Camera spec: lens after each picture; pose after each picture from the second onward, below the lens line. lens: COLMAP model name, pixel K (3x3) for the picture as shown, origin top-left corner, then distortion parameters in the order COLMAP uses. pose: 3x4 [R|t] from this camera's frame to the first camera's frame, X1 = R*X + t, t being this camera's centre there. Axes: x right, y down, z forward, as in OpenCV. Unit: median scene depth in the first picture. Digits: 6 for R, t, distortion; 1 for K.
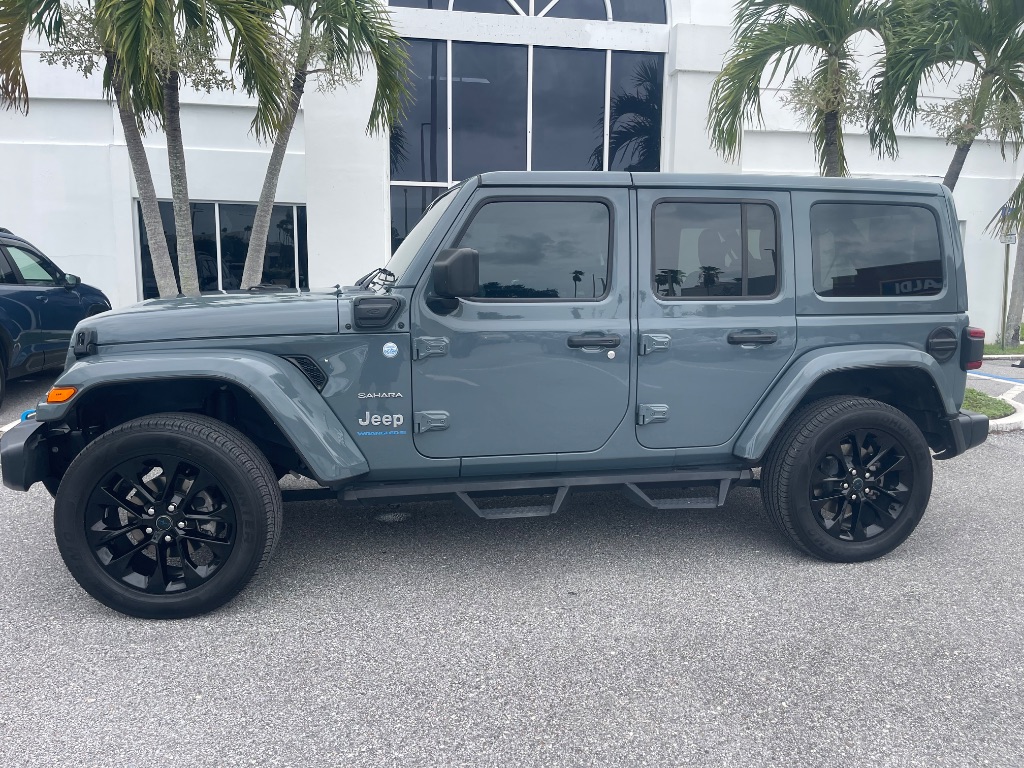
lens RADIAL K [[789.0, 0, 514.4], [0, 789.0, 387.4], [0, 0, 1]] dist [0.075352, -0.108924]
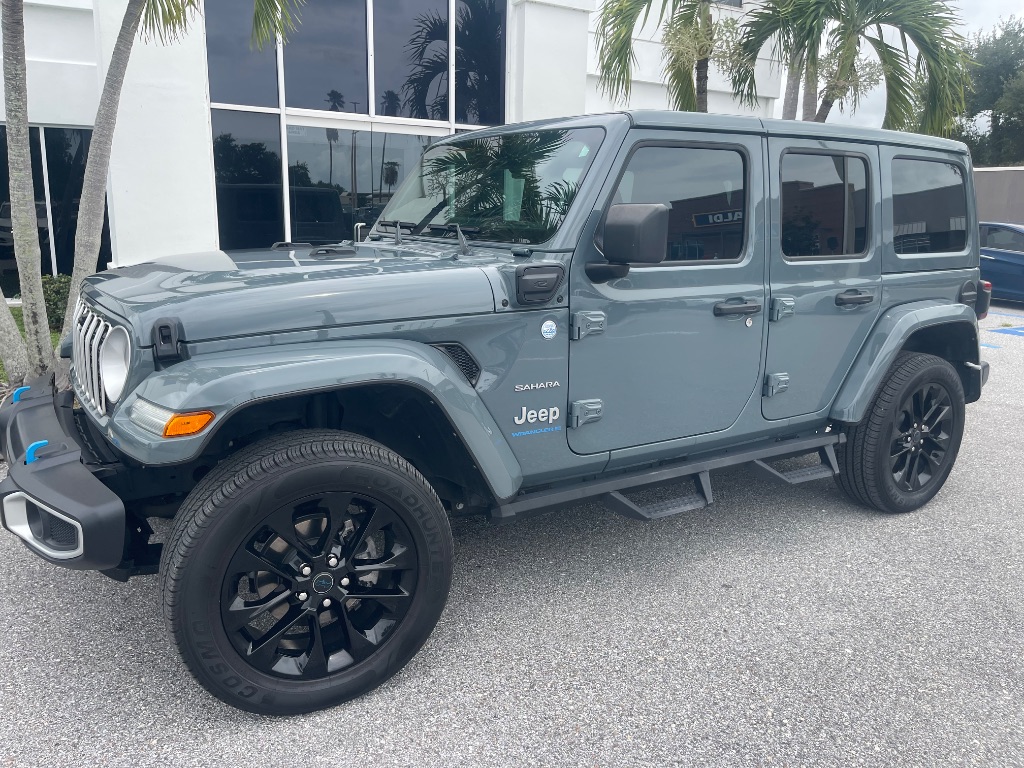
lens RADIAL K [[789.0, 0, 502.8], [0, 789.0, 388.3], [0, 0, 1]] dist [0.075352, -0.108924]
pose [[0.936738, -0.068611, 0.343241, -0.460914], [0.041484, 0.995451, 0.085767, -0.056280], [-0.347564, -0.066102, 0.935323, 0.241147]]
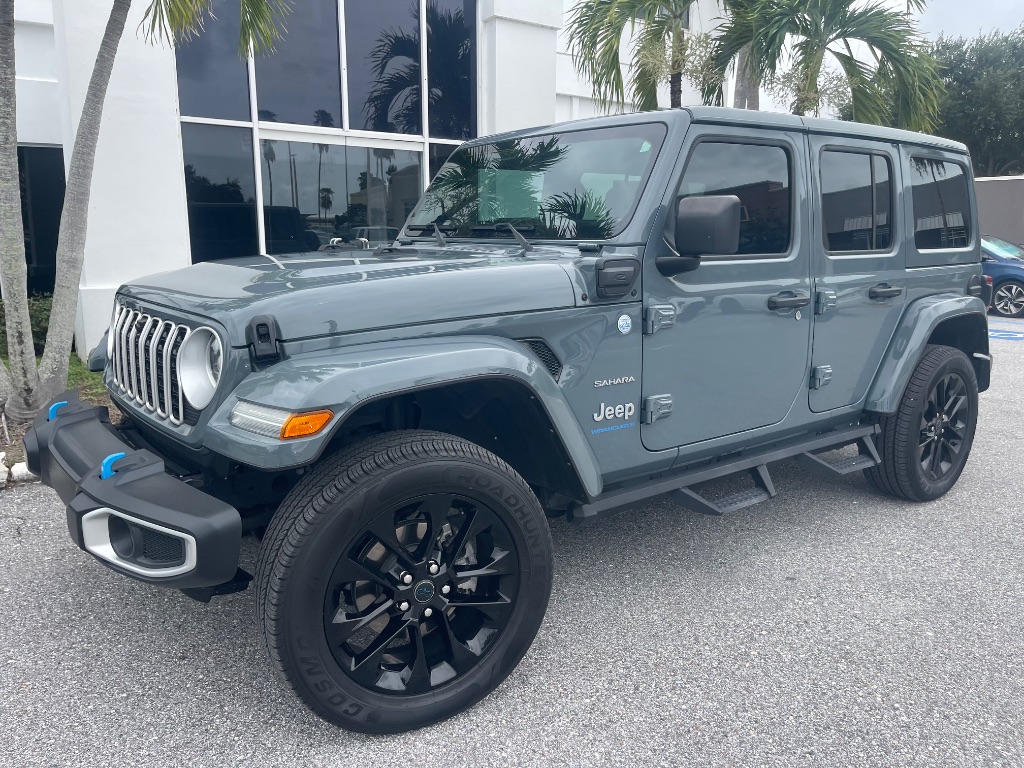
lens RADIAL K [[789.0, 0, 514.3], [0, 789.0, 382.5], [0, 0, 1]] dist [0.075352, -0.108924]
pose [[0.899790, -0.087747, 0.427408, -0.576537], [0.069226, 0.995872, 0.058716, -0.041161], [-0.430796, -0.023244, 0.902150, 0.308101]]
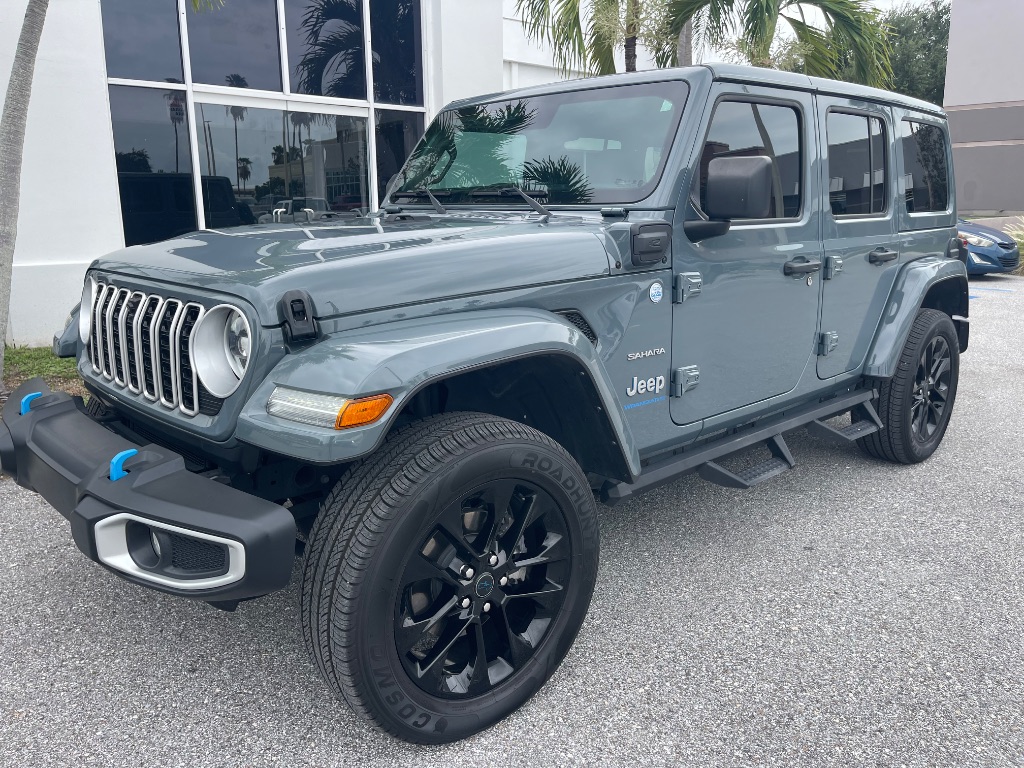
lens RADIAL K [[789.0, 0, 516.6], [0, 789.0, 376.8], [0, 0, 1]] dist [0.075352, -0.108924]
pose [[0.852639, -0.124334, 0.507492, -0.636168], [0.088497, 0.991607, 0.094256, -0.048722], [-0.514952, -0.035455, 0.856485, 0.393444]]
